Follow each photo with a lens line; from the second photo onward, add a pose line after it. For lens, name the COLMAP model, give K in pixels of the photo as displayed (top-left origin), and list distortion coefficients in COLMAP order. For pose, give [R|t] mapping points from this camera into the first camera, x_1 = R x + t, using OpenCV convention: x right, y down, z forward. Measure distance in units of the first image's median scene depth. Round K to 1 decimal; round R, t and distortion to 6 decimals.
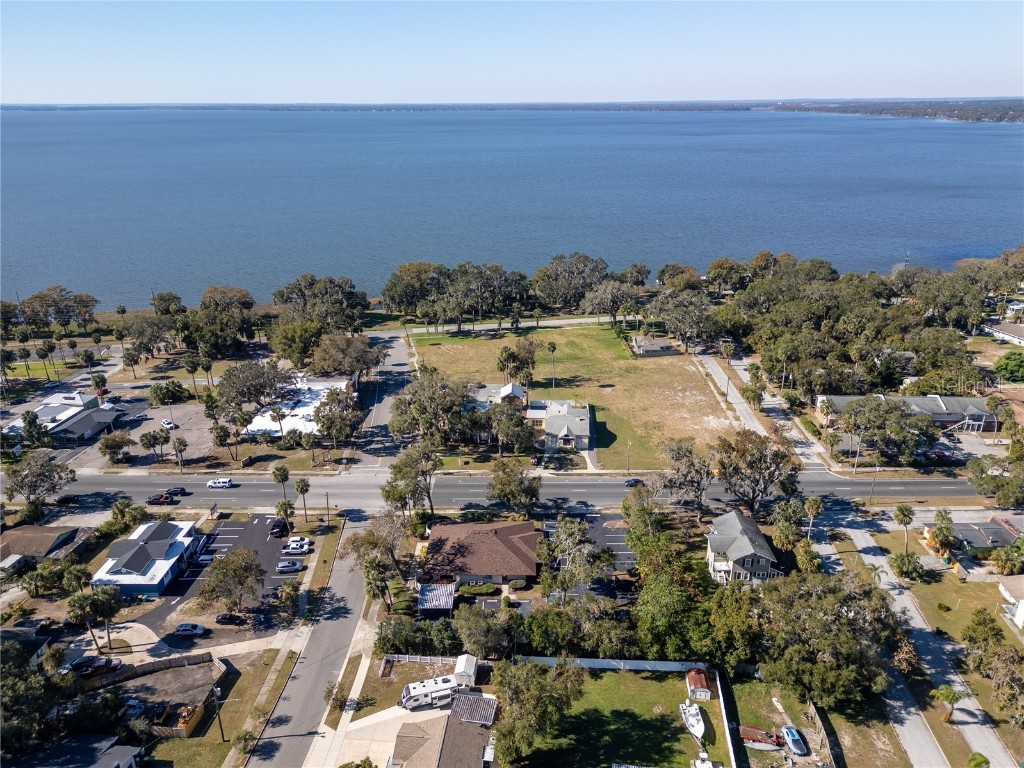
lens RADIAL K [[720.2, 0, 507.2], [0, 720.2, 381.0], [0, 0, 1]] dist [0.075169, -0.075321]
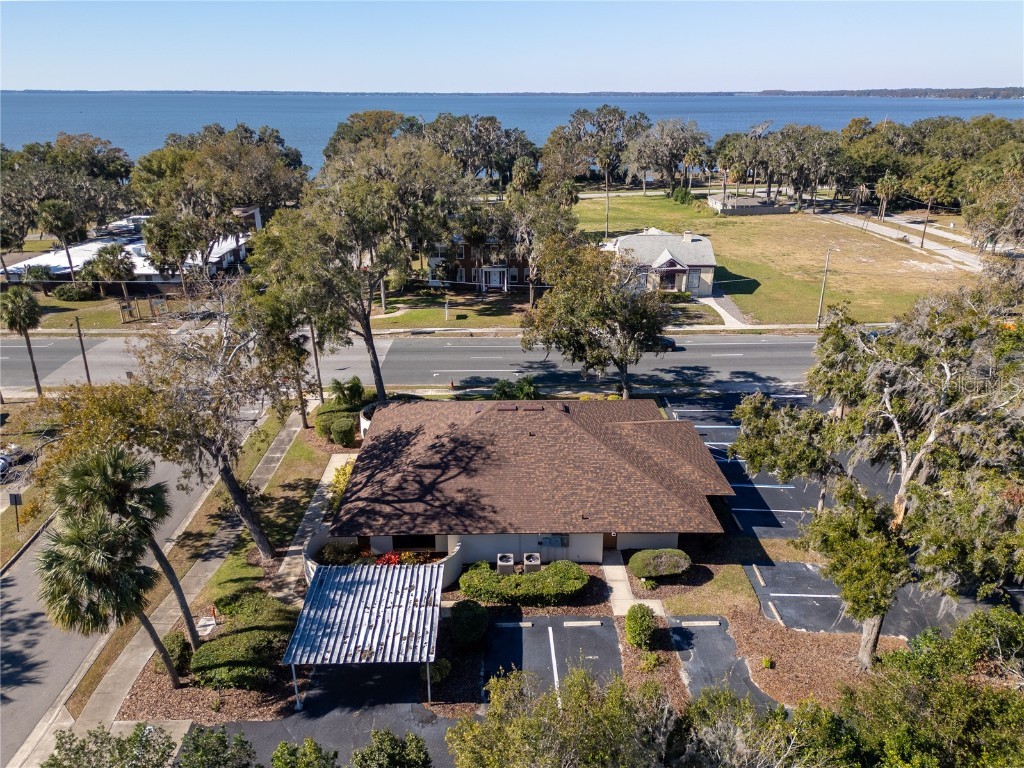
lens RADIAL K [[720.2, 0, 507.2], [0, 720.2, 381.0], [0, 0, 1]] dist [0.075169, -0.075321]
pose [[0.999531, -0.002400, 0.030520, -0.048485], [0.002342, 0.999995, 0.001925, 0.181630], [-0.030525, -0.001853, 0.999532, 0.624857]]
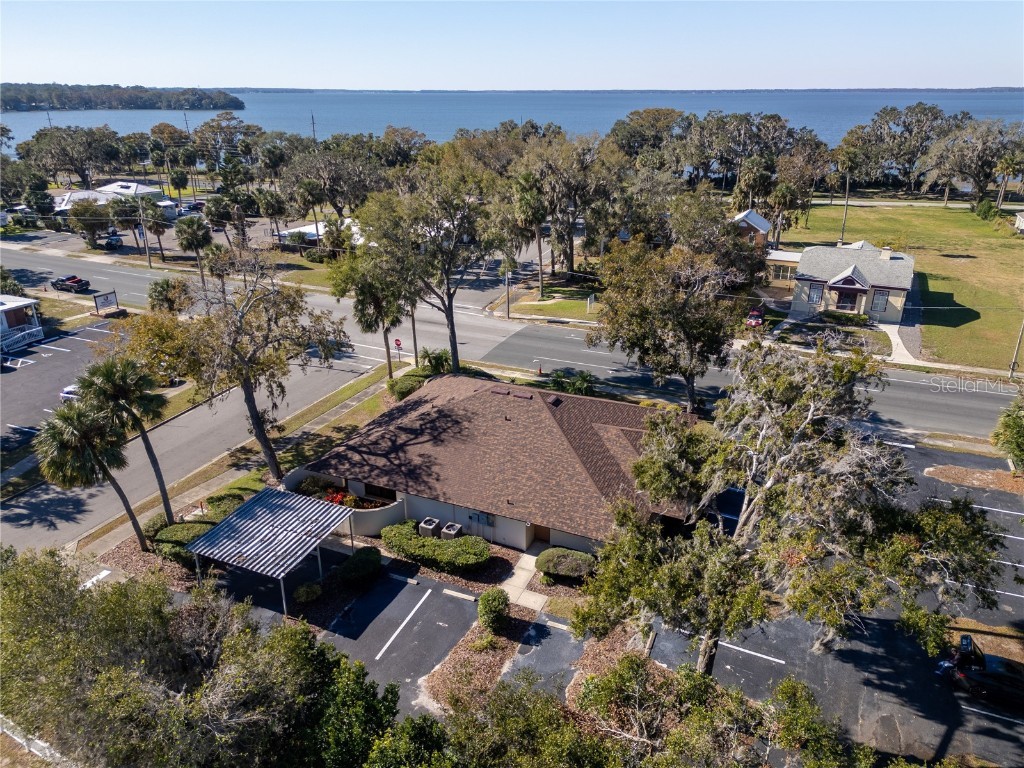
lens RADIAL K [[713.6, 0, 512.0], [0, 713.6, 384.0], [0, 0, 1]] dist [0.070999, -0.074327]
pose [[0.918990, 0.157863, -0.361298, 0.075378], [-0.152991, 0.987324, 0.042251, 0.176265], [0.363388, 0.016447, 0.931493, 0.635163]]
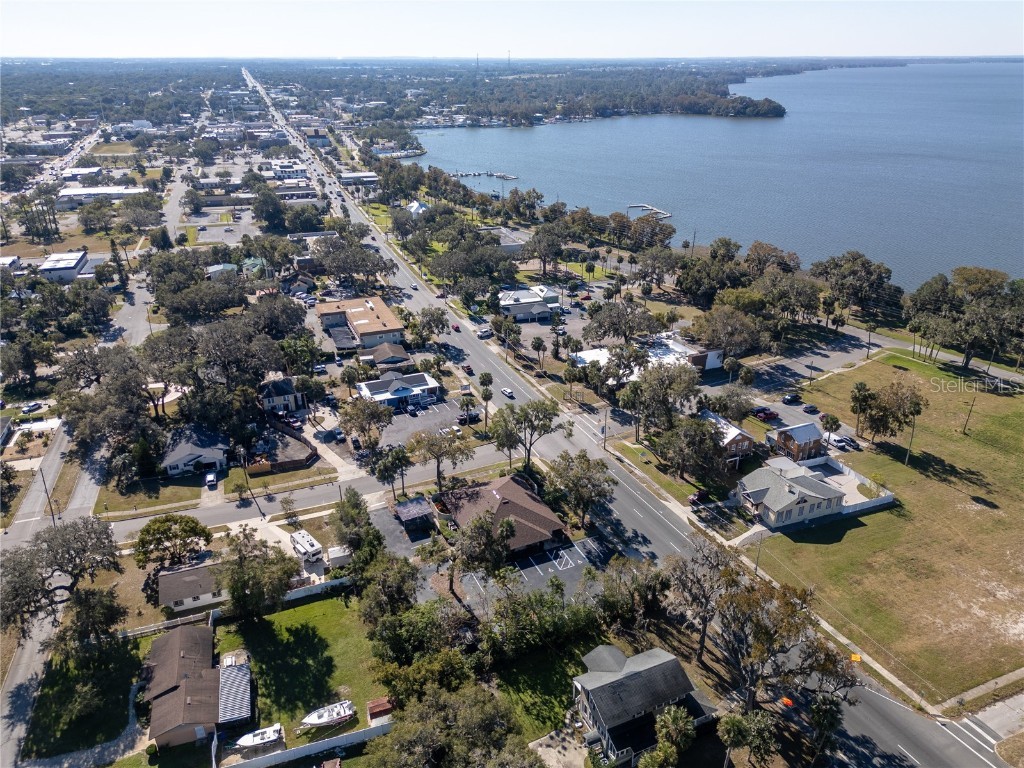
lens RADIAL K [[720.2, 0, 507.2], [0, 720.2, 381.0], [0, 0, 1]] dist [0.075169, -0.075321]
pose [[0.424079, 0.372114, -0.825644, 0.673752], [-0.324578, 0.913570, 0.245028, -0.167419], [0.845462, 0.164075, 0.508206, 0.442779]]
